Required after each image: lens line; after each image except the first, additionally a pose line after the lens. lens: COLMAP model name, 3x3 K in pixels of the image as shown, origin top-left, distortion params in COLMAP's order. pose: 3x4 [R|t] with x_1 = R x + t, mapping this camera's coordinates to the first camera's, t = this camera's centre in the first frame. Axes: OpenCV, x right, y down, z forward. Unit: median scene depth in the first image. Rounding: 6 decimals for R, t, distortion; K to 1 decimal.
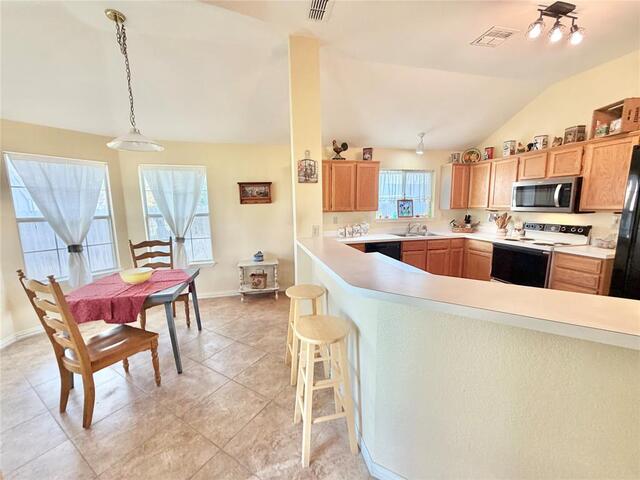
lens RADIAL K [[254.8, 0, 318.0], [0, 254.8, 238.7], [0, 0, 1]] dist [-0.000591, 0.000051]
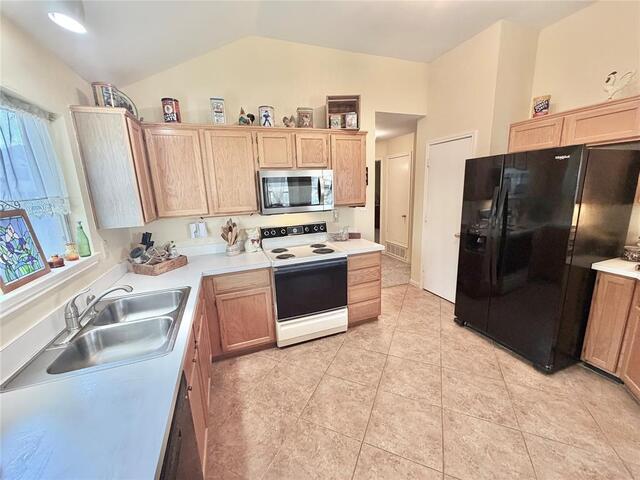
lens RADIAL K [[254.8, 0, 318.0], [0, 254.8, 238.7], [0, 0, 1]] dist [-0.000591, 0.000051]
pose [[-0.122152, -0.180511, 0.975958, 0.086803], [0.177644, 0.963467, 0.200434, -0.153011], [-0.976484, 0.197856, -0.085623, 0.906818]]
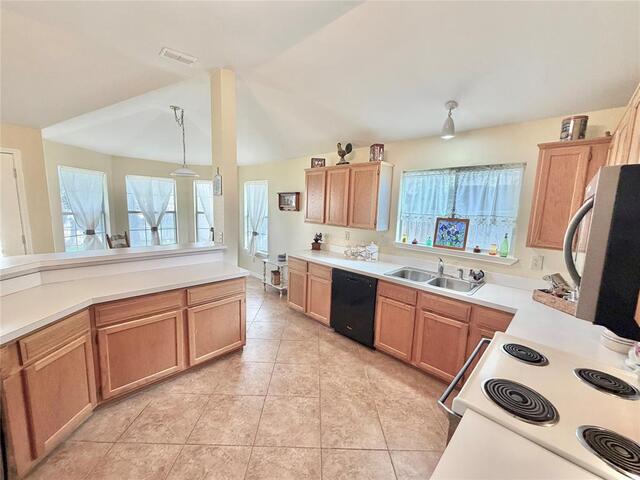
lens RADIAL K [[254.8, 0, 318.0], [0, 254.8, 238.7], [0, 0, 1]] dist [-0.000591, 0.000051]
pose [[0.531912, 0.143954, -0.834474, 0.829531], [-0.159910, 0.984790, 0.067955, -0.120346], [0.831564, 0.097294, 0.546841, 0.525784]]
